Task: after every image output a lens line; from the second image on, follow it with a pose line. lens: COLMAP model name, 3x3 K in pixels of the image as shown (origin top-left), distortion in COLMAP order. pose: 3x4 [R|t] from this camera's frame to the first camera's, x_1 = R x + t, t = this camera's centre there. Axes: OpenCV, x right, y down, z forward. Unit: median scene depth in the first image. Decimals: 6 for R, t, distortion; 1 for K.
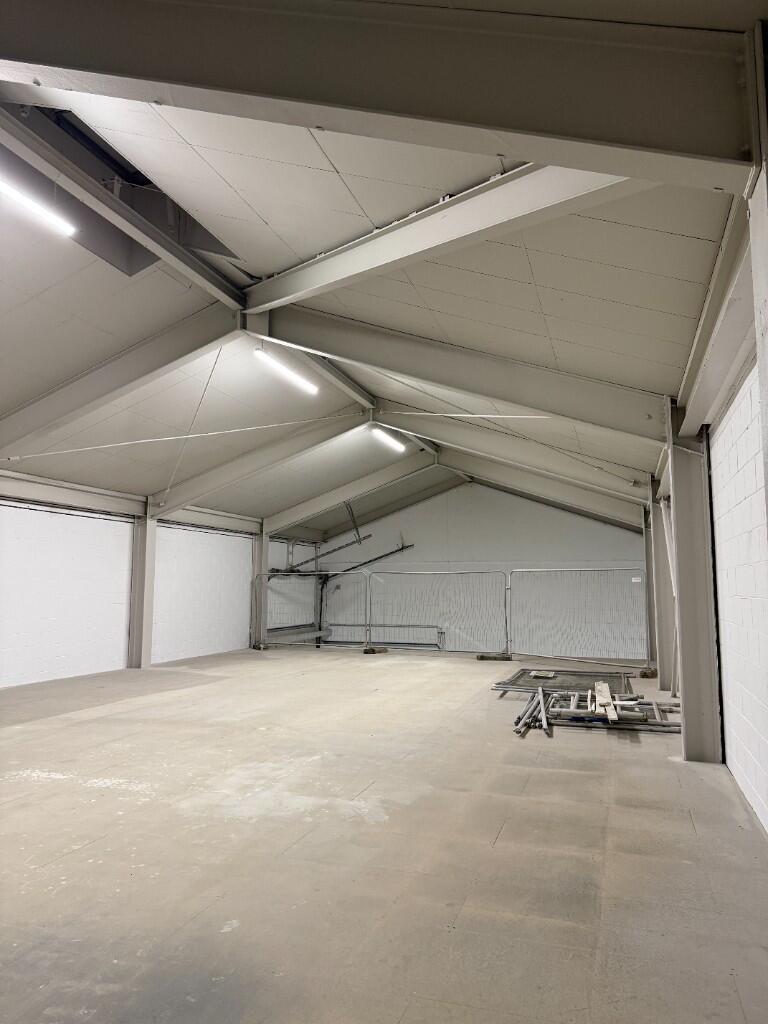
lens RADIAL K [[725.5, 0, 378.0], [0, 725.5, 506.7], [0, 0, 1]] dist [0.054162, -0.061348]
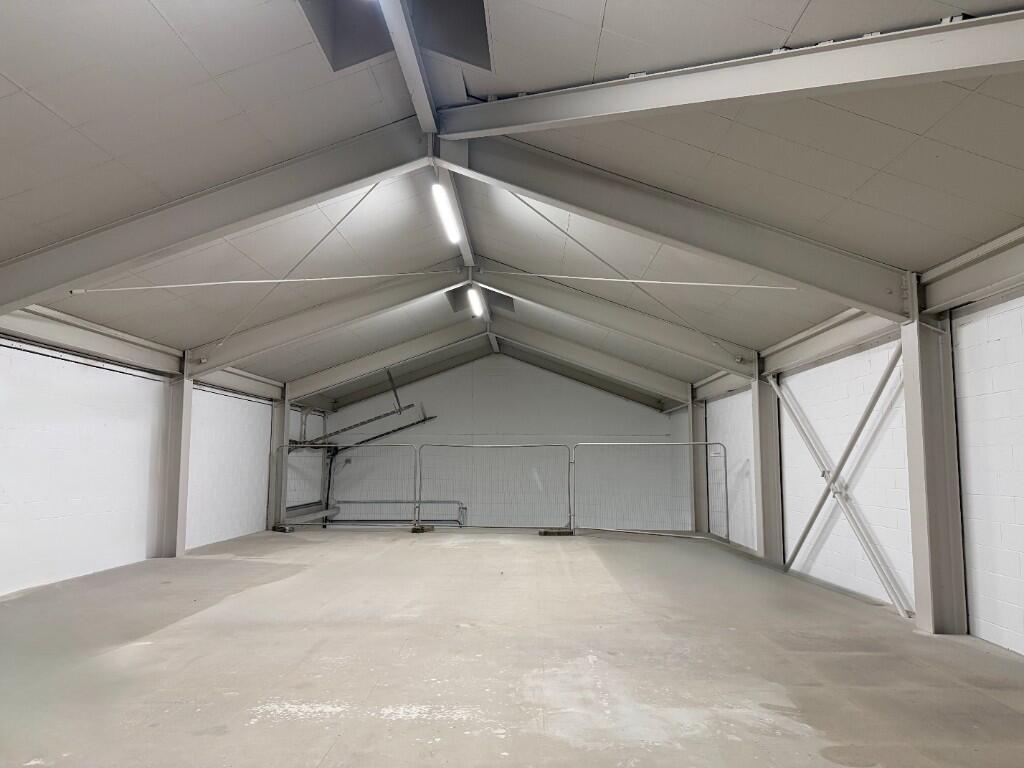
lens RADIAL K [[725.5, 0, 519.5], [0, 725.5, 384.3], [0, 0, 1]] dist [0.054162, -0.061348]
pose [[0.955659, 0.034368, 0.292464, -0.163354], [-0.035559, 0.999367, -0.001244, 0.009762], [-0.292321, -0.009211, 0.956276, 0.075448]]
